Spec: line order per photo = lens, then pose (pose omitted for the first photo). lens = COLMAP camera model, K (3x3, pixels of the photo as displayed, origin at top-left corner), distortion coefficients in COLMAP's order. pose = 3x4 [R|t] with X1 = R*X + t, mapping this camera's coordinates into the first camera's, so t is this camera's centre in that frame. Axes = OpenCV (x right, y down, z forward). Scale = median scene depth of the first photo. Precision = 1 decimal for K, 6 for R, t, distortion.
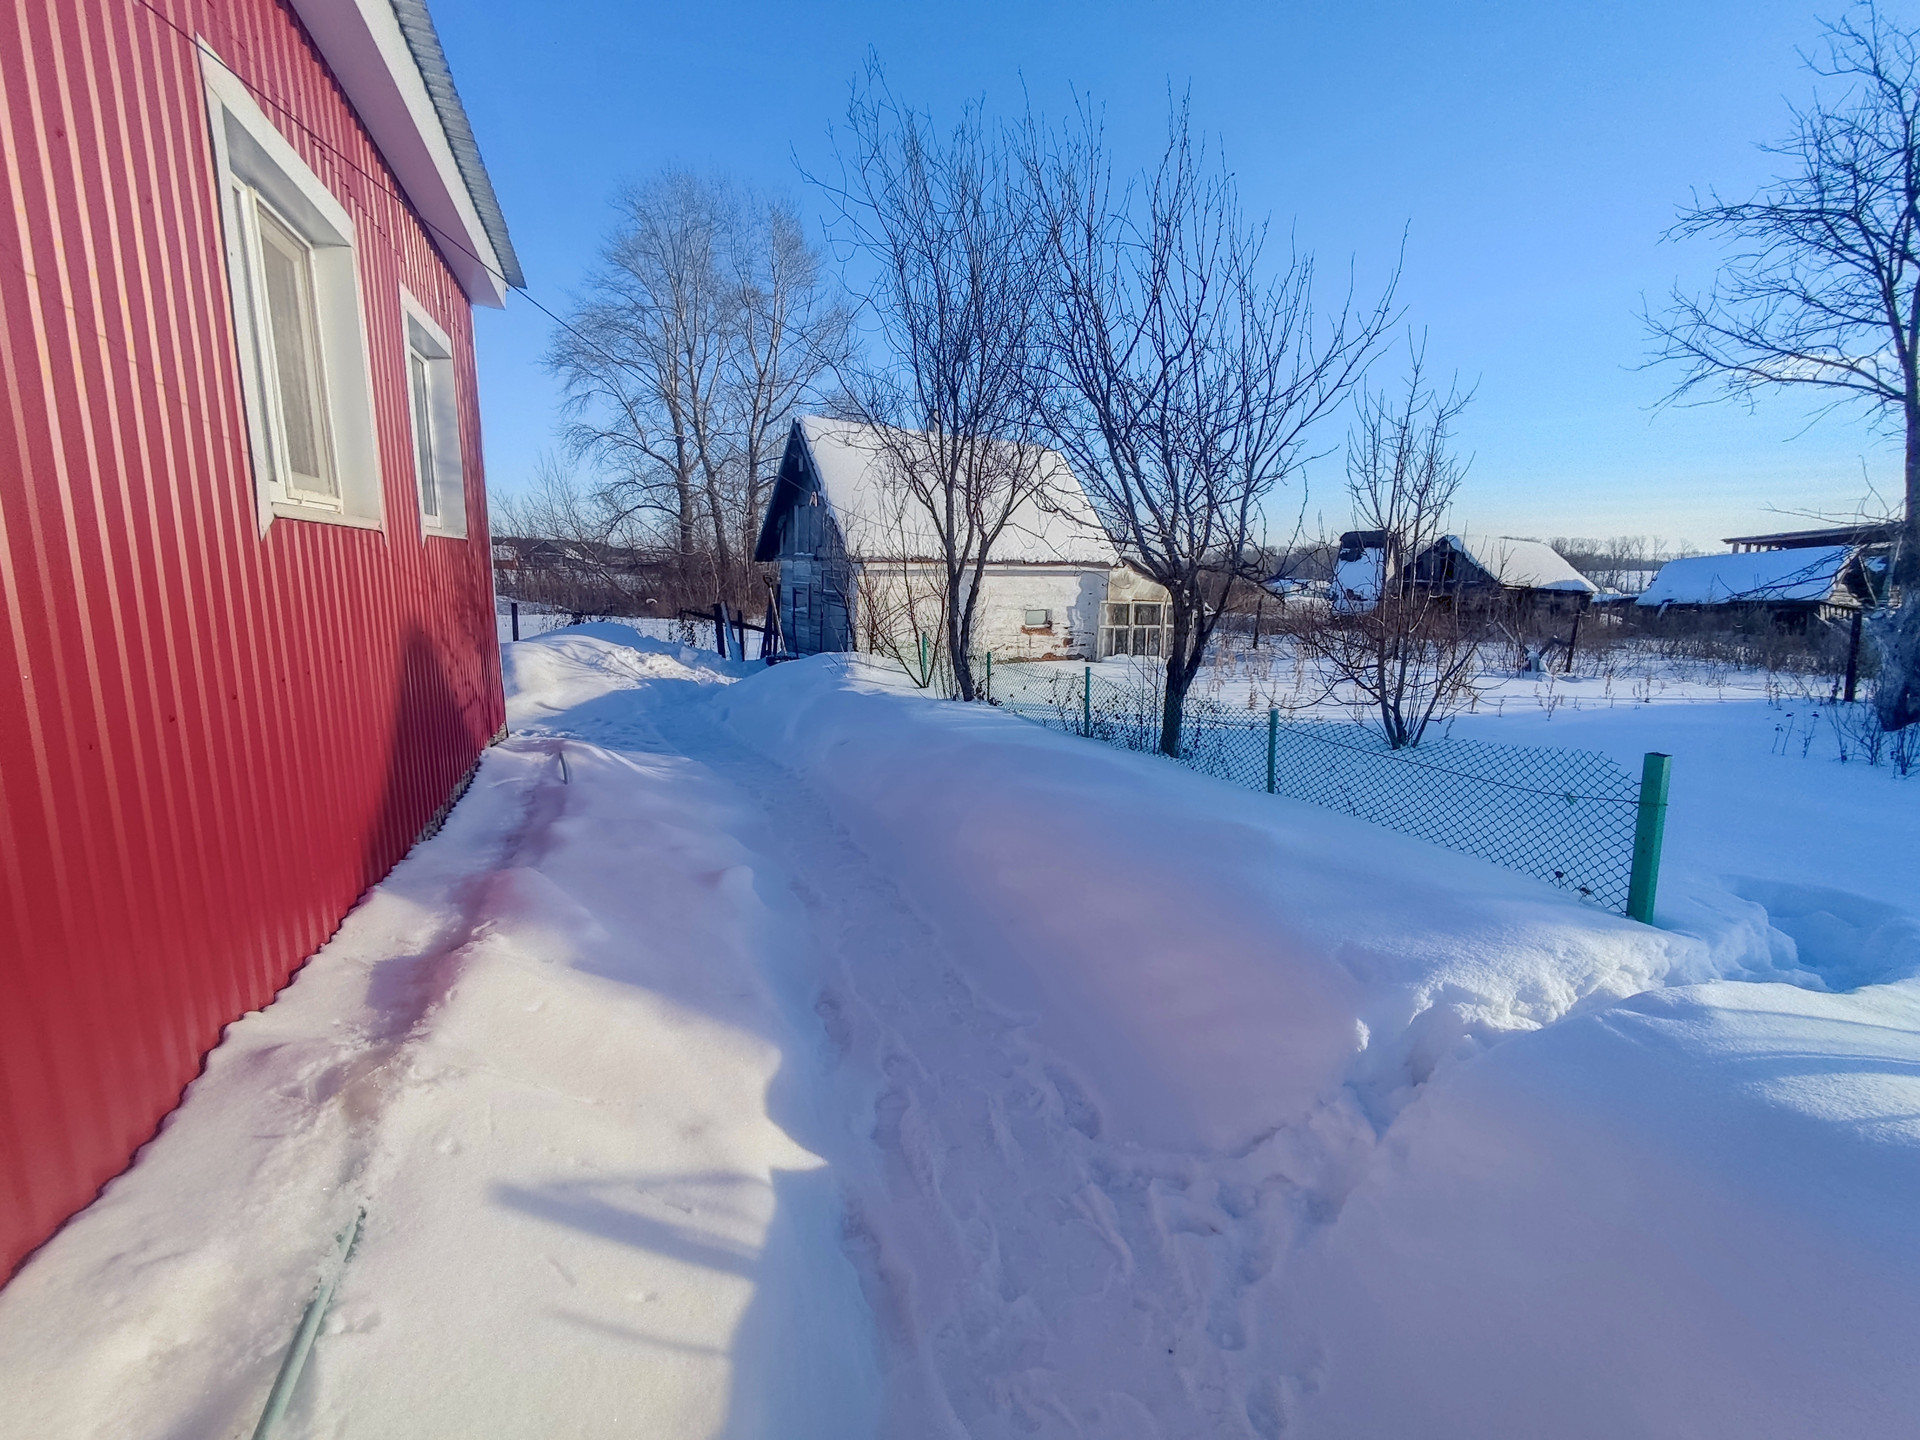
lens RADIAL K [[883.1, 0, 960.5], [0, 883.1, 721.6], [0, 0, 1]] dist [-0.002134, 0.001139]
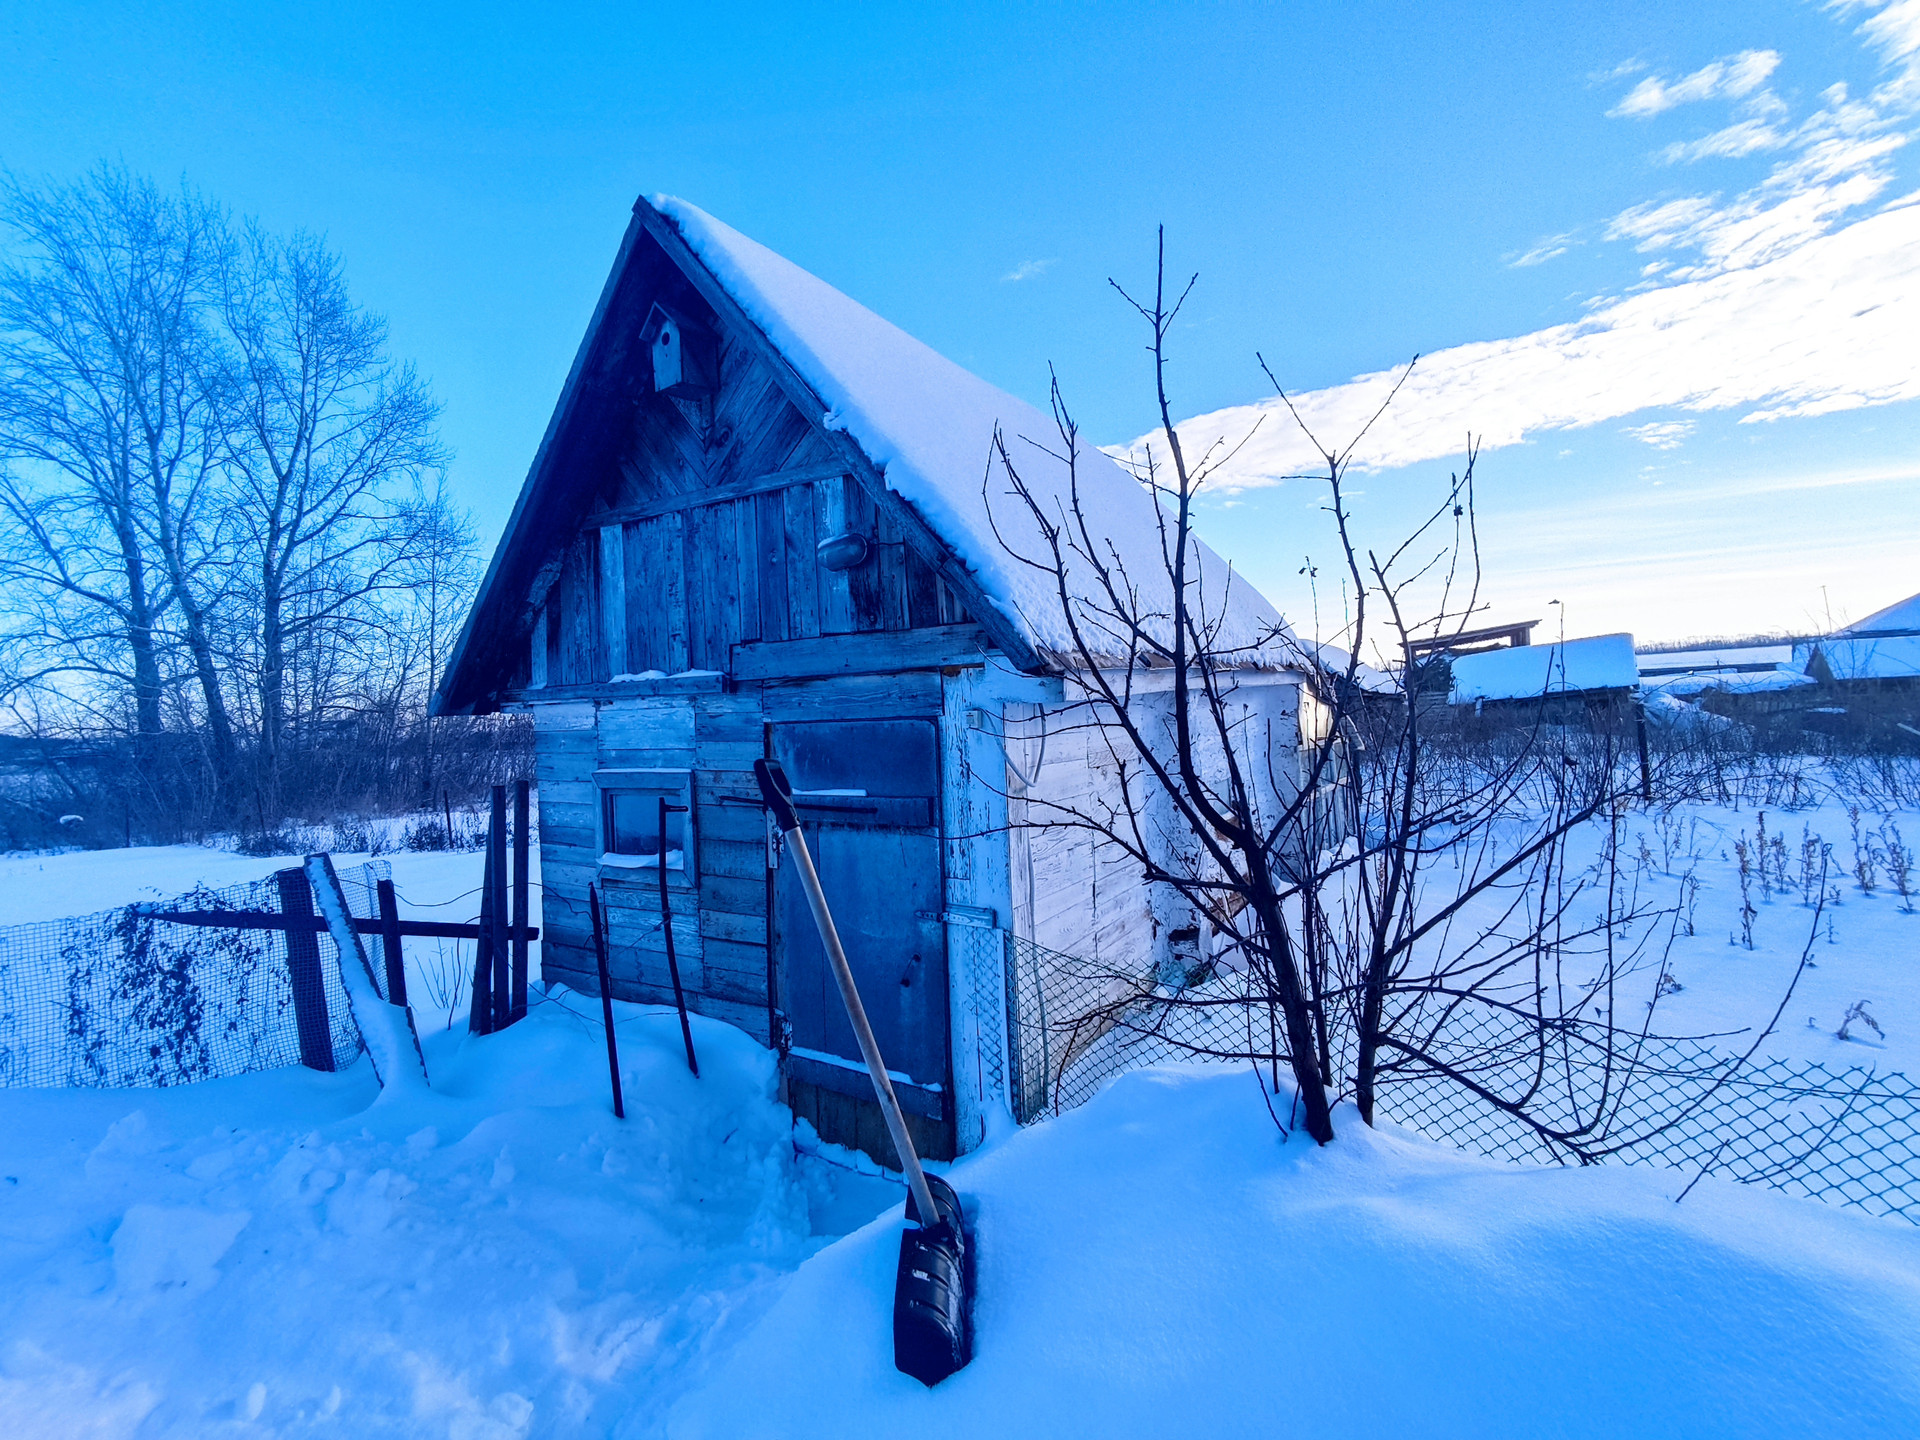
lens RADIAL K [[883.1, 0, 965.8], [0, 883.1, 717.5], [0, 0, 1]] dist [-0.002134, 0.001139]
pose [[0.897862, -0.070421, 0.434609, -0.054621], [0.142272, 0.980573, -0.135036, -0.030620], [-0.416656, 0.183077, 0.890438, 0.175590]]
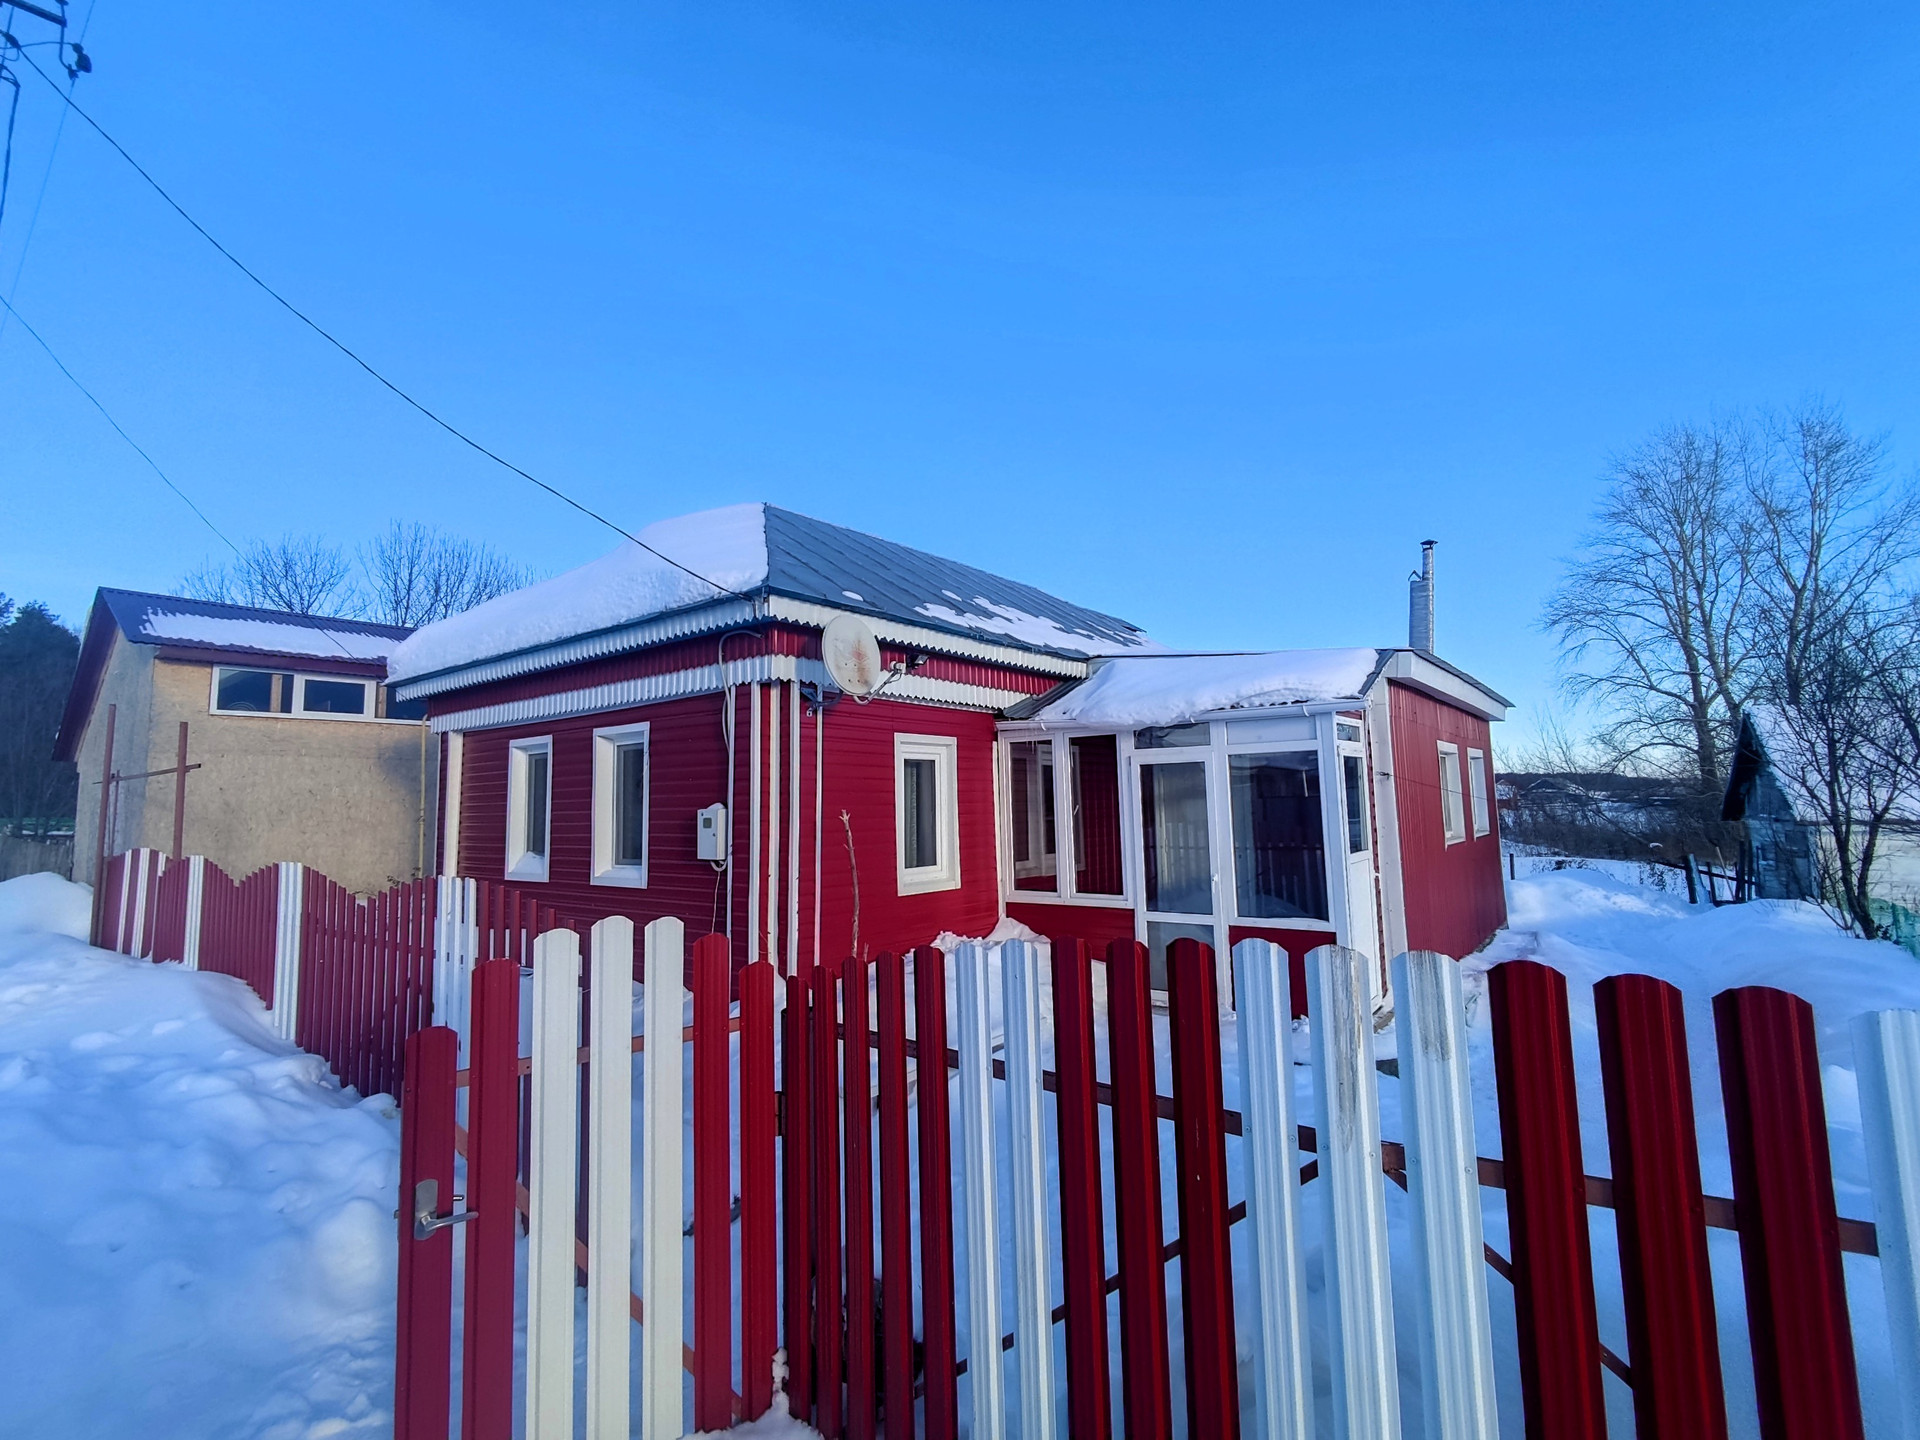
lens RADIAL K [[883.1, 0, 964.0], [0, 883.1, 718.4], [0, 0, 1]] dist [-0.002134, 0.001139]
pose [[0.527165, -0.111206, -0.842455, 0.067910], [-0.117470, 0.972344, -0.201859, 0.012501], [0.841604, 0.205377, 0.499523, -0.133966]]
